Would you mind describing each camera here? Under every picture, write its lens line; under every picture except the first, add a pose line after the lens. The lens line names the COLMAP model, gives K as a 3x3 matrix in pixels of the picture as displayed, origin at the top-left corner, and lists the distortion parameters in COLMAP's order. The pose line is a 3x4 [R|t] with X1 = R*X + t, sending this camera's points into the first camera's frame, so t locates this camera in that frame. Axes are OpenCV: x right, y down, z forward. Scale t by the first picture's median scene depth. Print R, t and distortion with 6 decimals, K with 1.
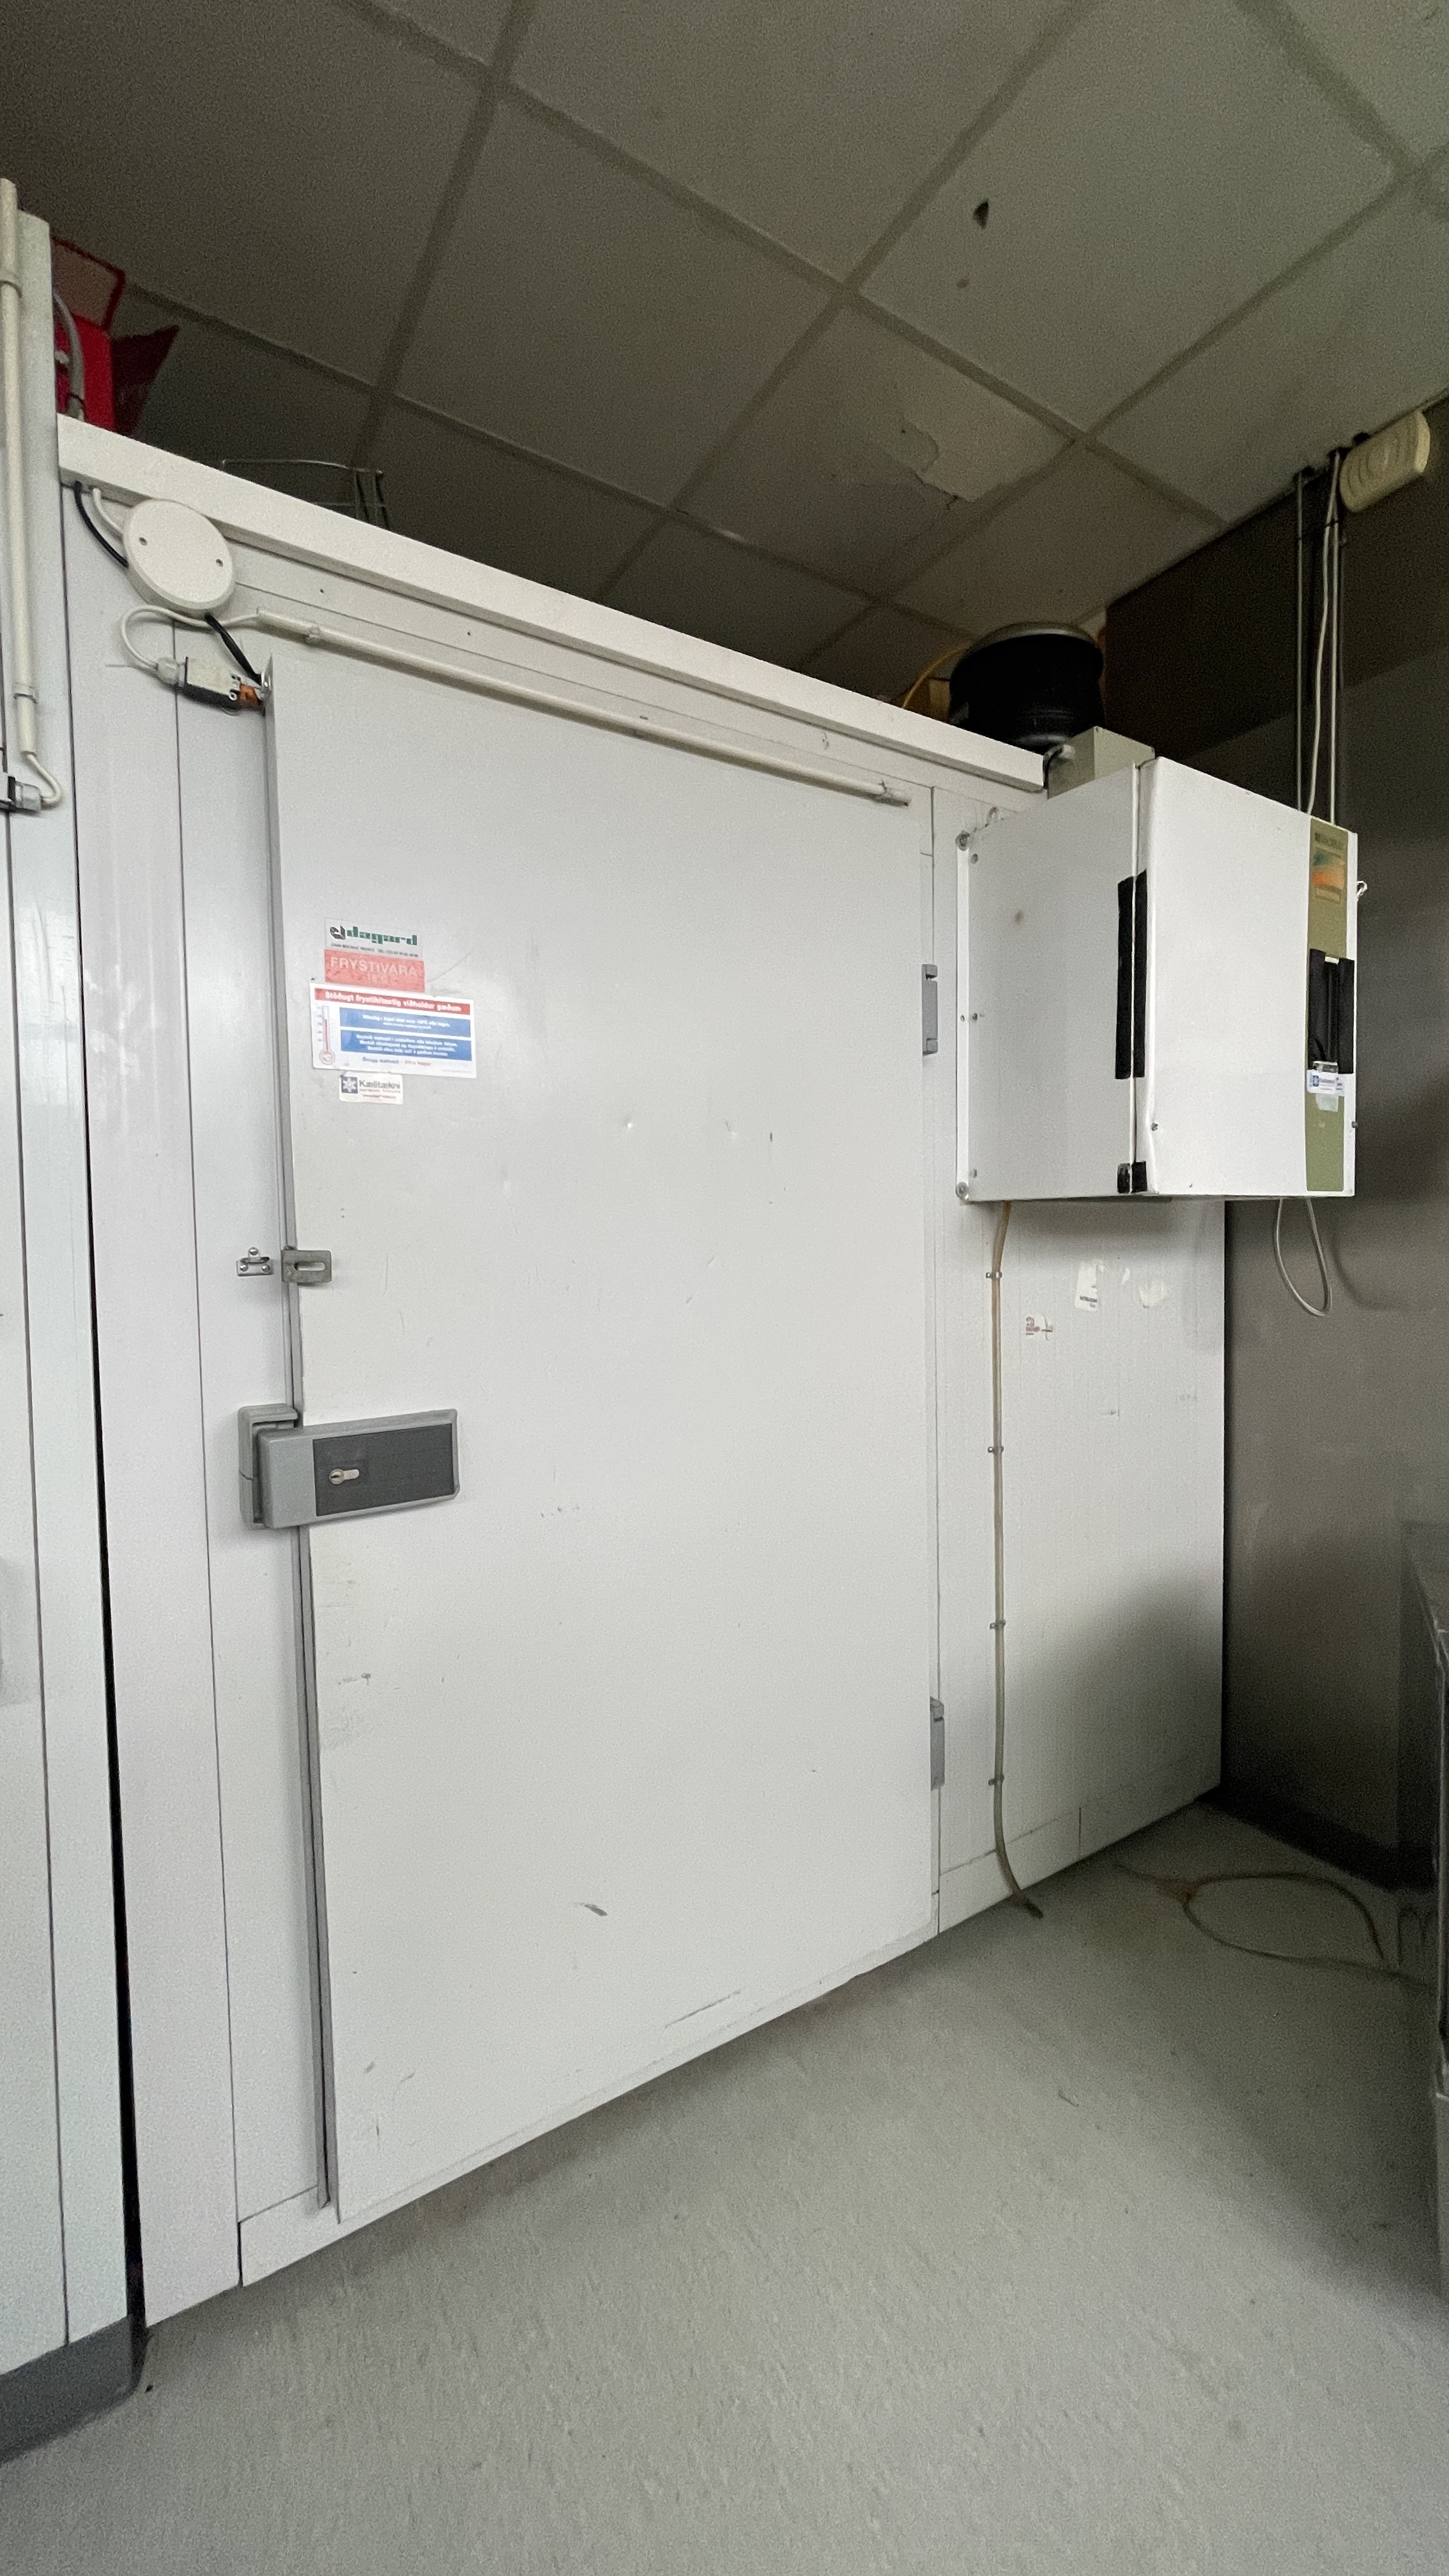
lens RADIAL K [[1035.1, 0, 730.4], [0, 1035.1, 1293.3], [0, 0, 1]] dist [-0.001609, -0.000166]
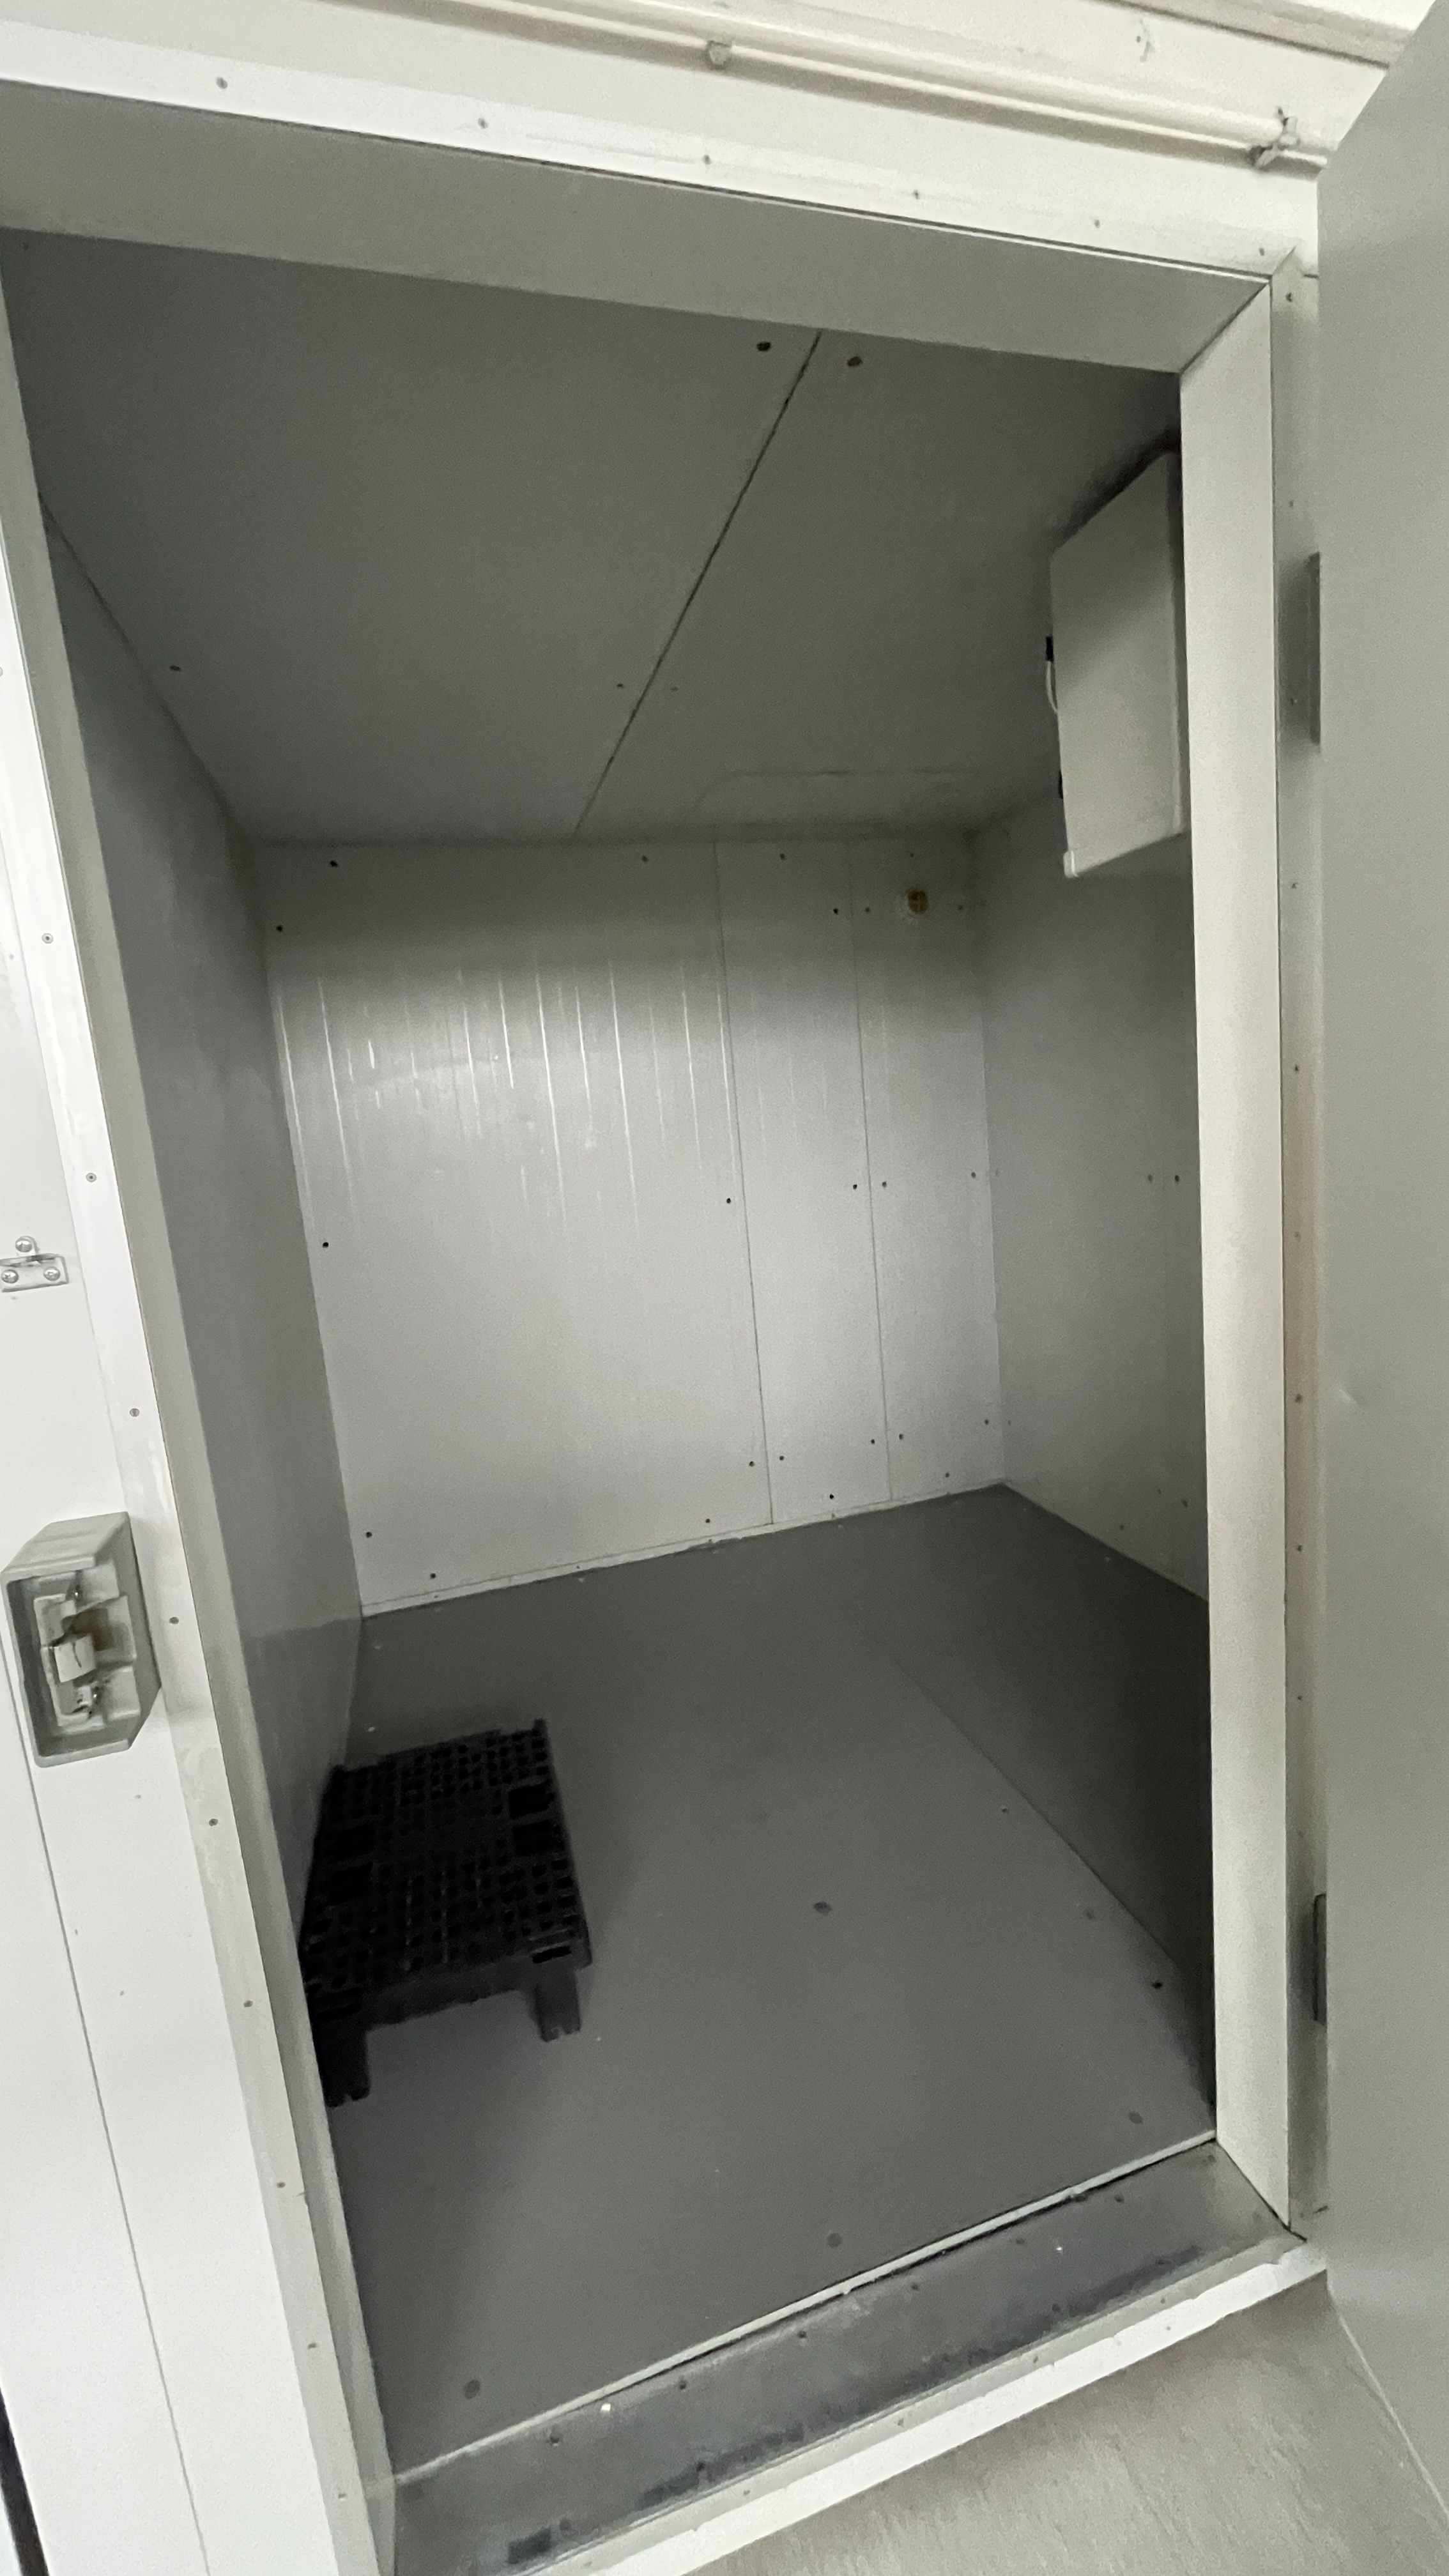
lens RADIAL K [[1035.1, 0, 730.4], [0, 1035.1, 1293.3], [0, 0, 1]] dist [-0.001609, -0.000166]
pose [[0.958987, -0.026328, -0.282224, 0.039696], [0.061873, 0.991110, 0.117785, -0.058937], [0.276614, -0.130416, 0.952091, 0.598125]]
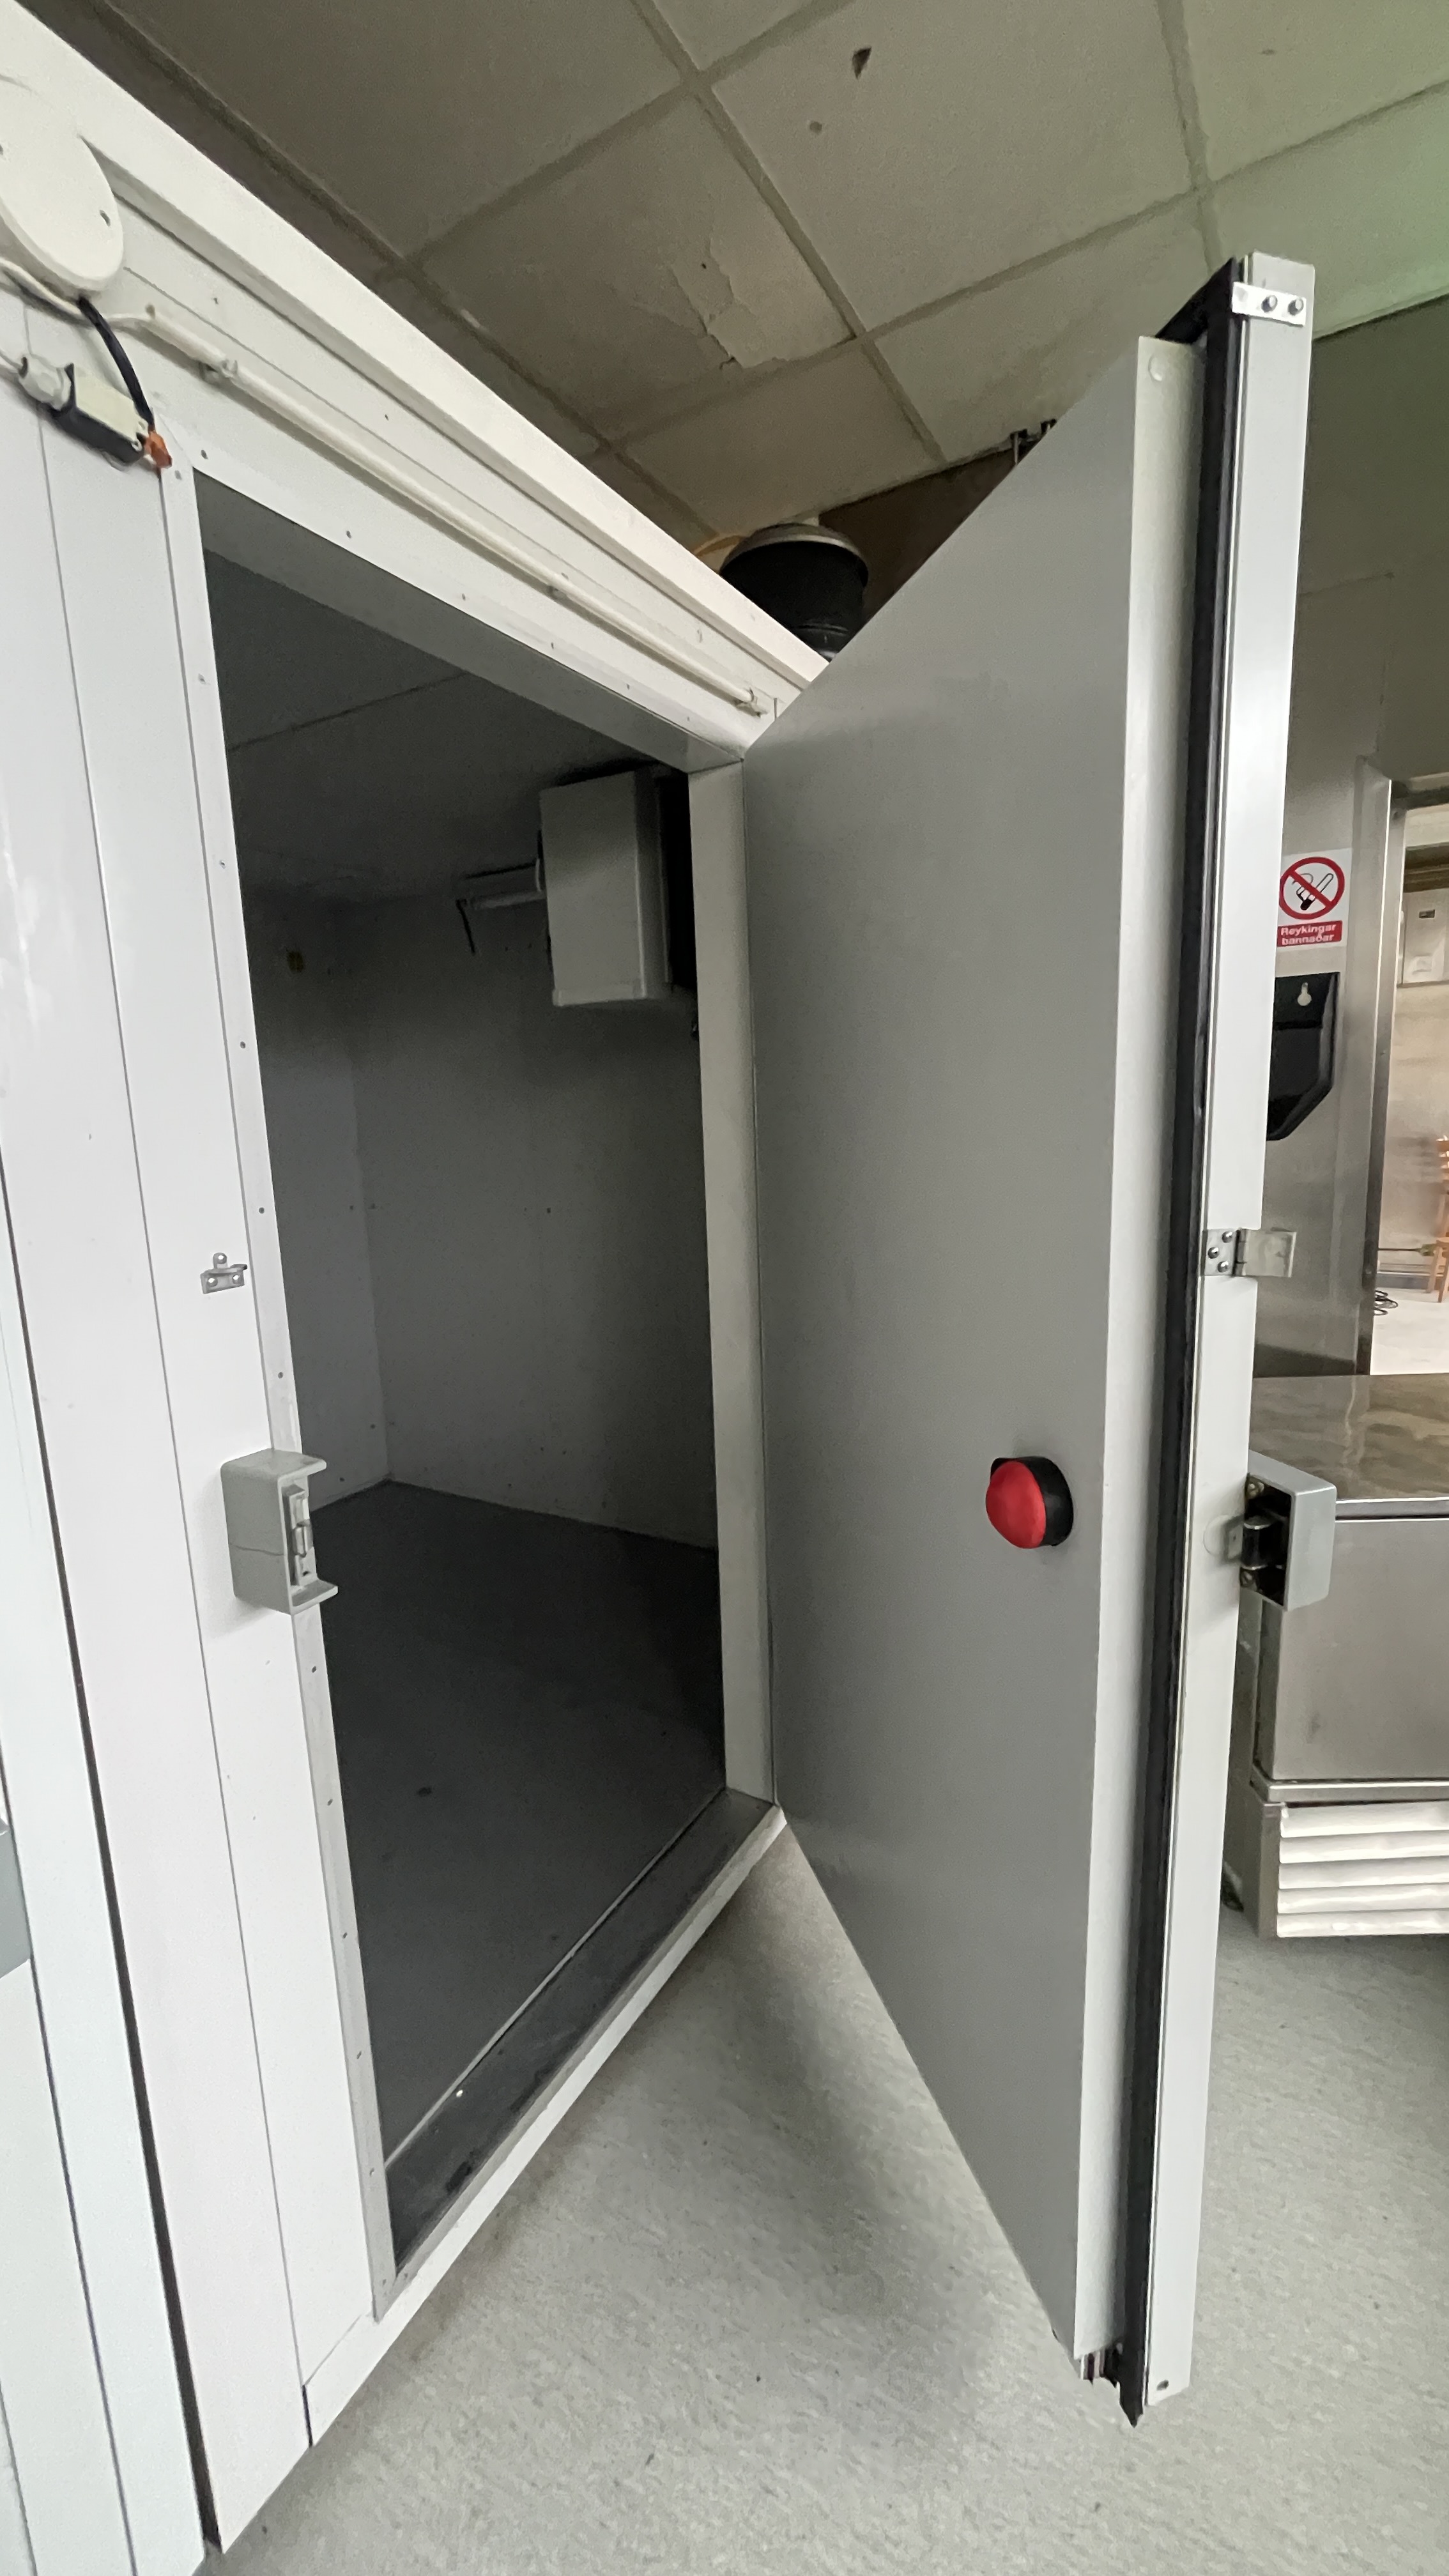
lens RADIAL K [[1035.1, 0, 730.4], [0, 1035.1, 1293.3], [0, 0, 1]] dist [-0.001609, -0.000166]
pose [[0.888037, -0.094394, 0.449977, -0.479705], [0.040613, 0.990977, 0.127733, -0.097758], [-0.457974, -0.095156, 0.883858, 0.172805]]
